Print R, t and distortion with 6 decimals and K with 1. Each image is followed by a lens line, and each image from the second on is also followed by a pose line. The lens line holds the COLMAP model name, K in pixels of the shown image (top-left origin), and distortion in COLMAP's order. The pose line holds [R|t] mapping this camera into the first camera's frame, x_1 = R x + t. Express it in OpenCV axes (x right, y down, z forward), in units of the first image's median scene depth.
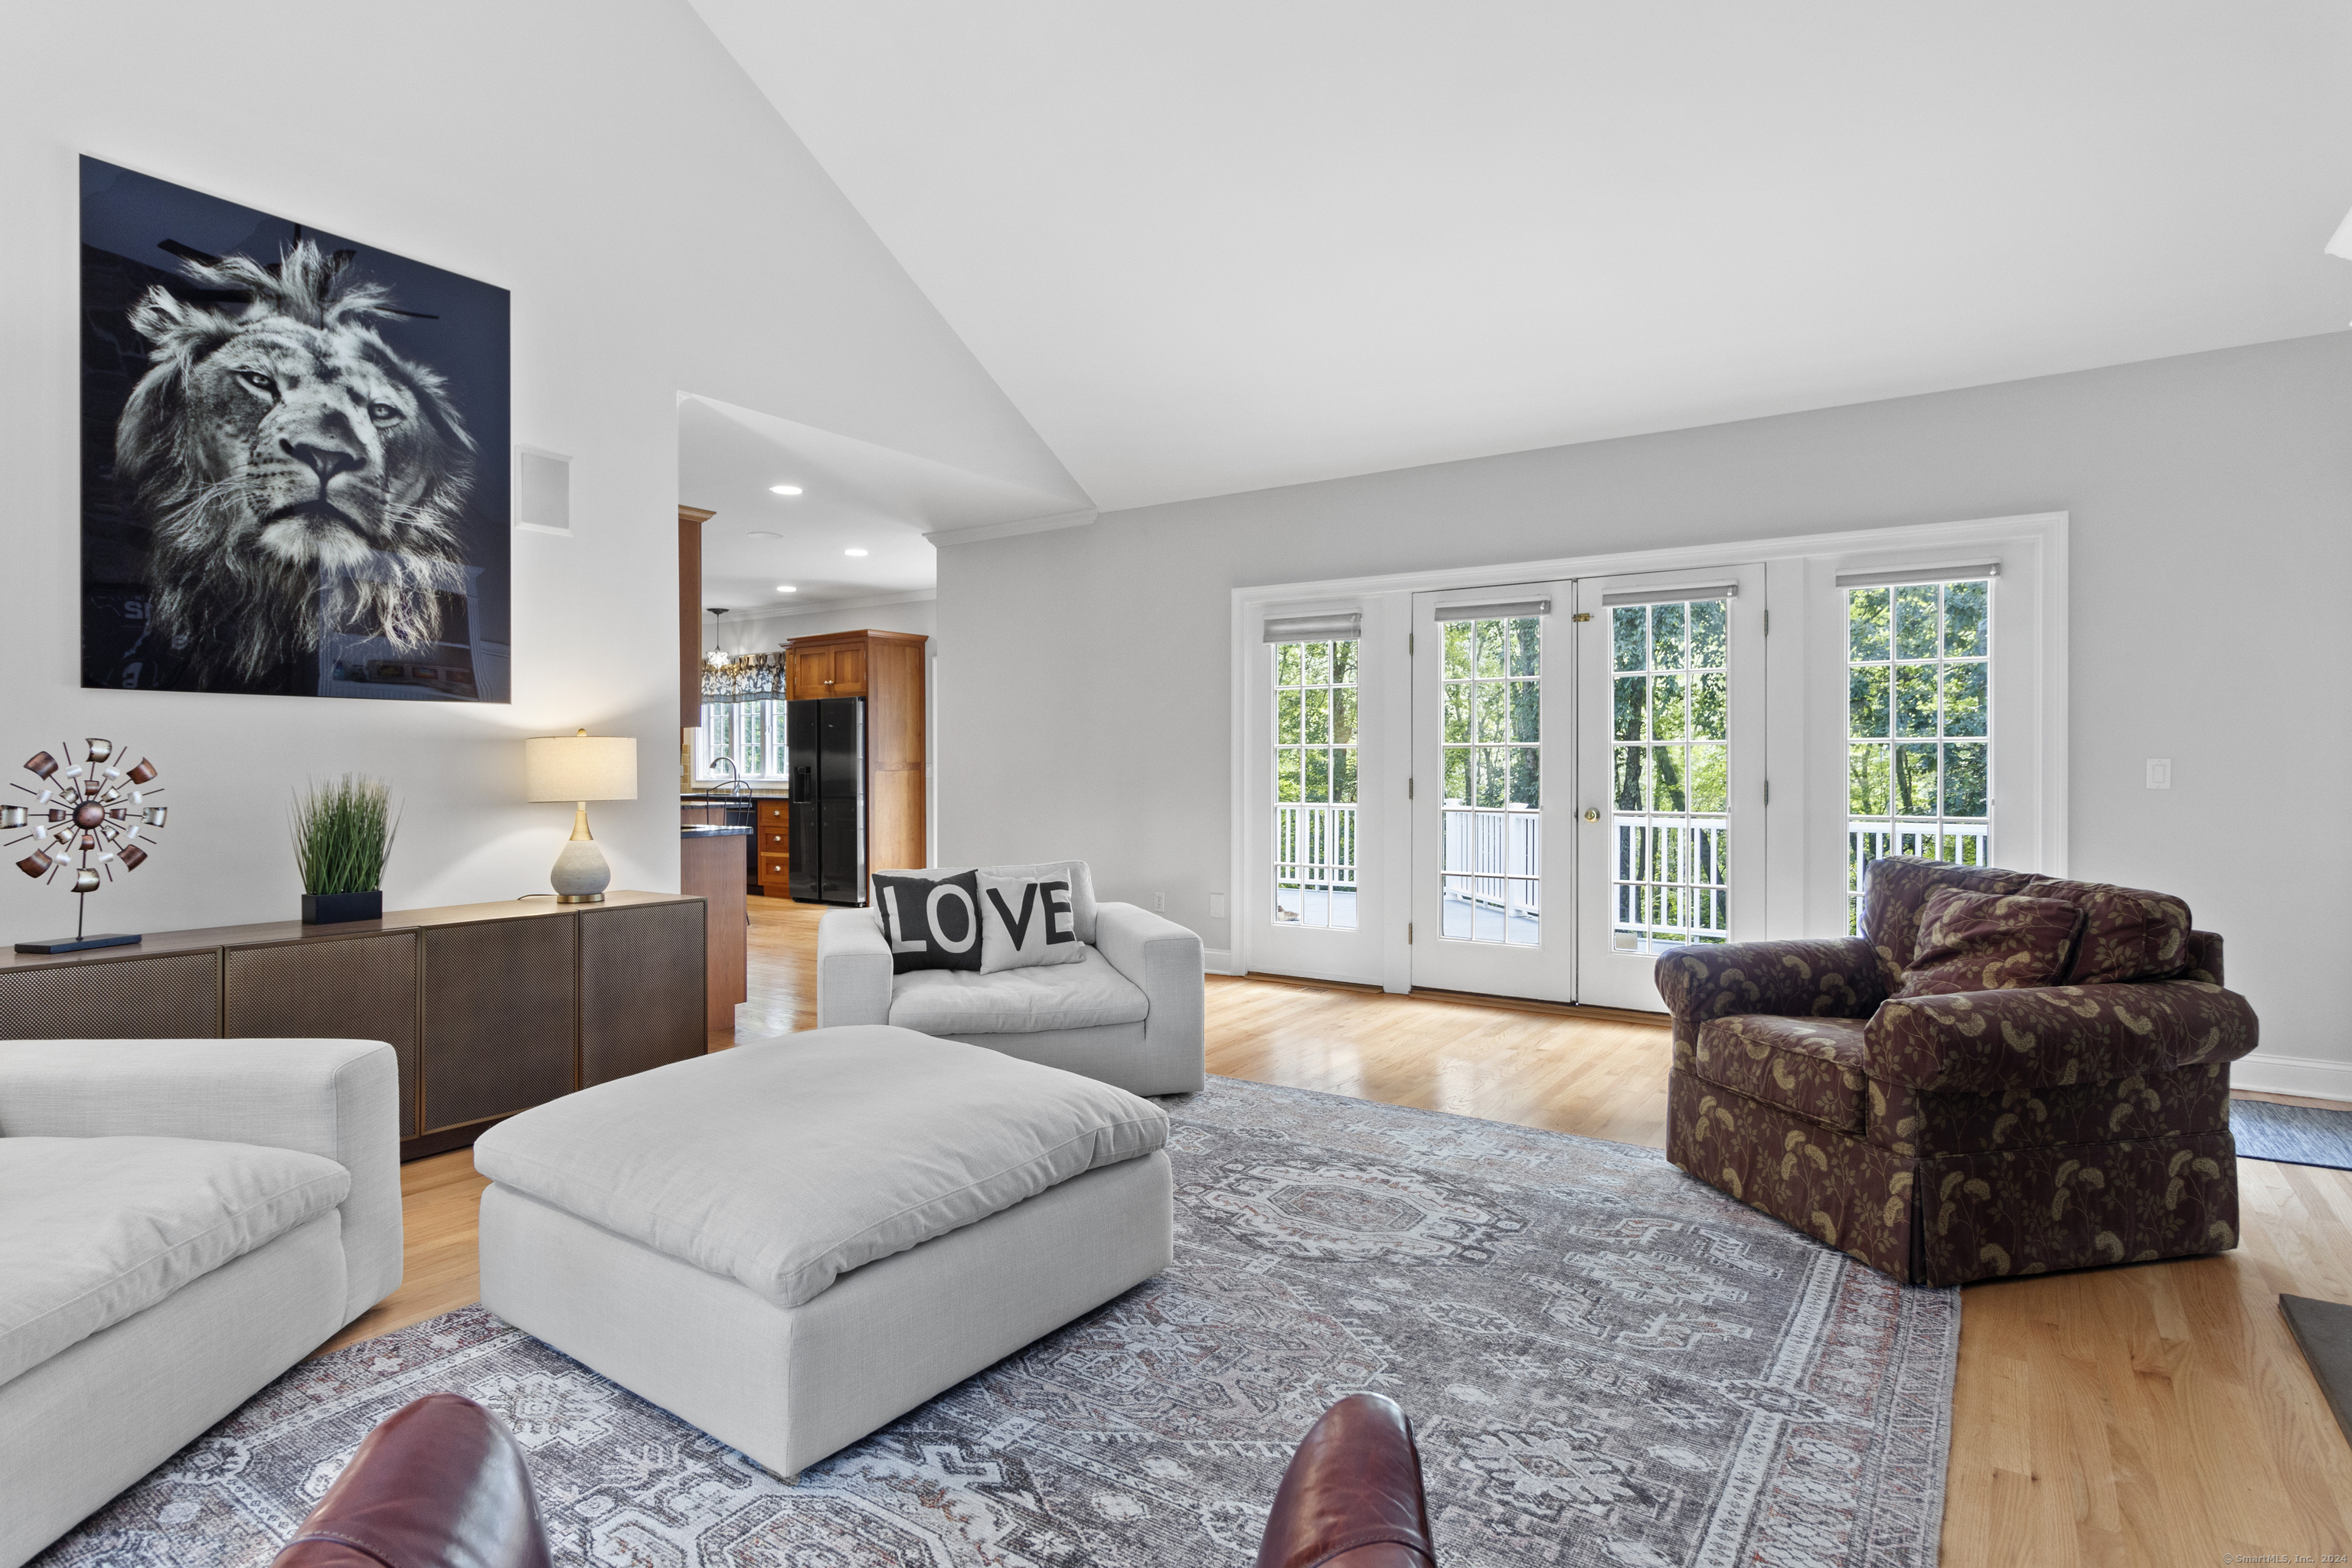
lens RADIAL K [[1216.0, 0, 1176.0], [0, 1216.0, 784.0], [0, 0, 1]] dist [-0.002725, -0.000386]
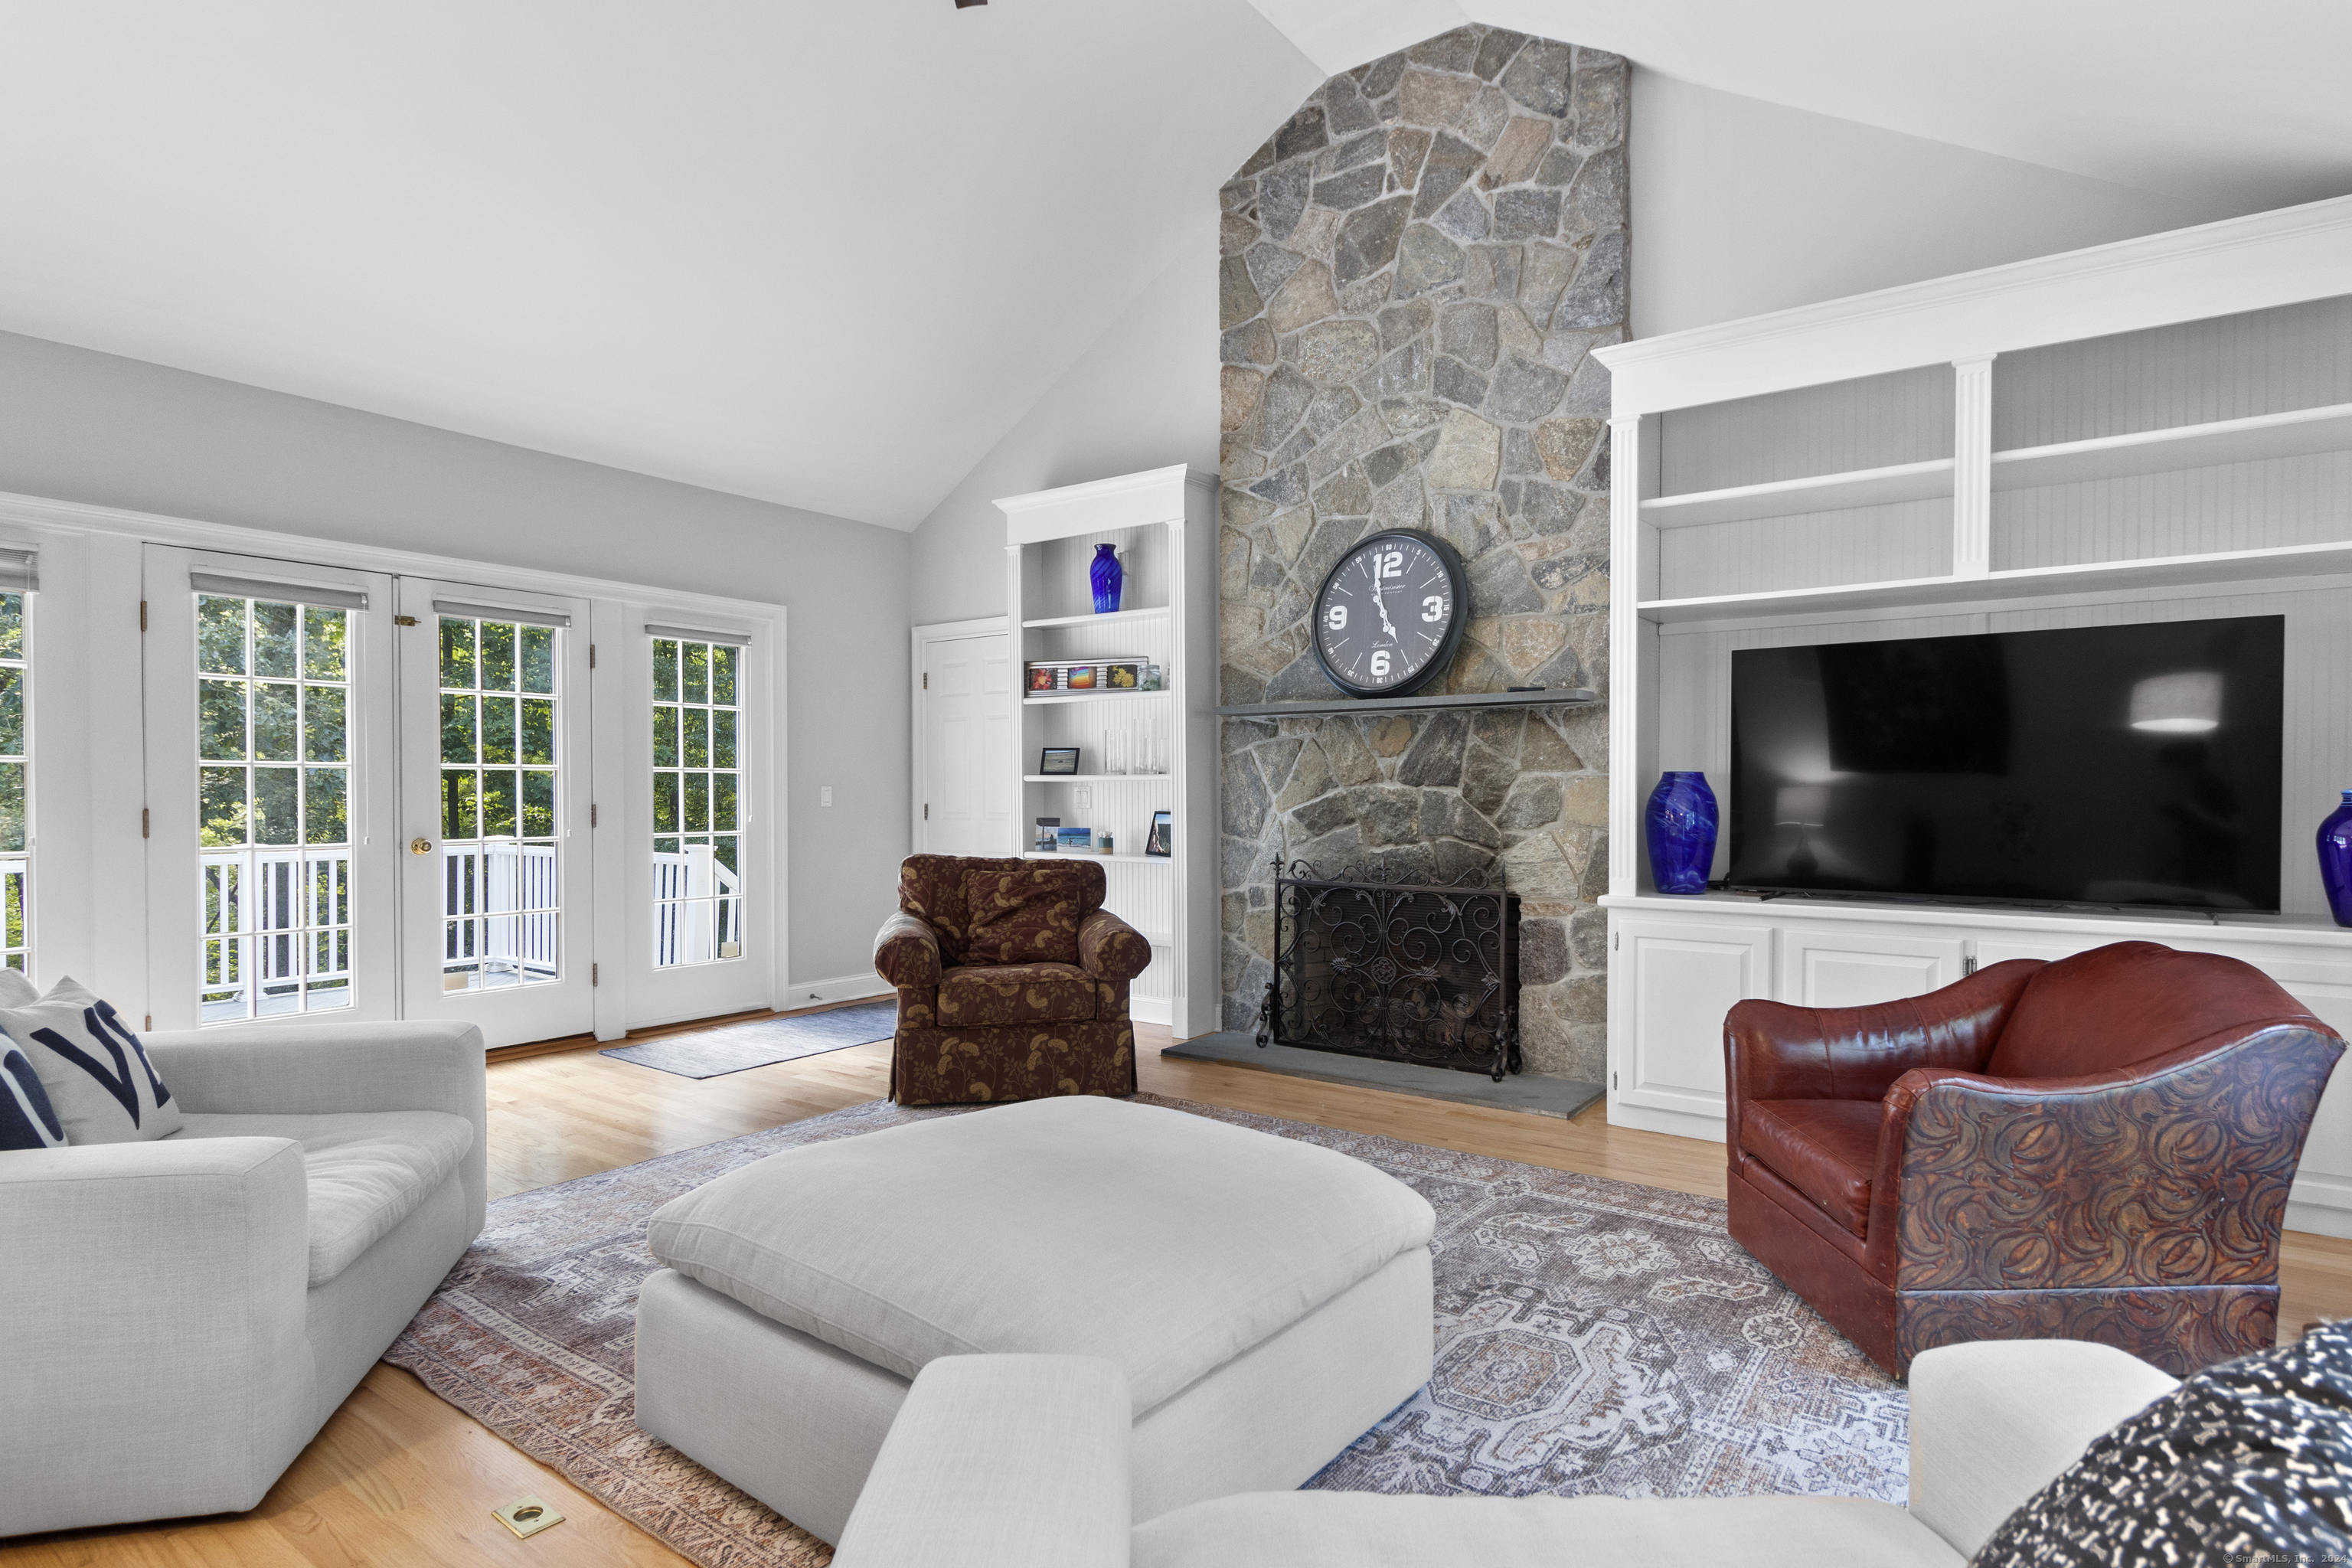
lens RADIAL K [[1230.5, 0, 1173.7], [0, 1230.5, 814.1], [0, 0, 1]] dist [0.000543, 0.000113]
pose [[0.036436, -0.018140, 0.999171, -0.653675], [0.013036, 0.999759, 0.017675, -0.007385], [-0.999251, 0.012381, 0.036664, 0.508898]]
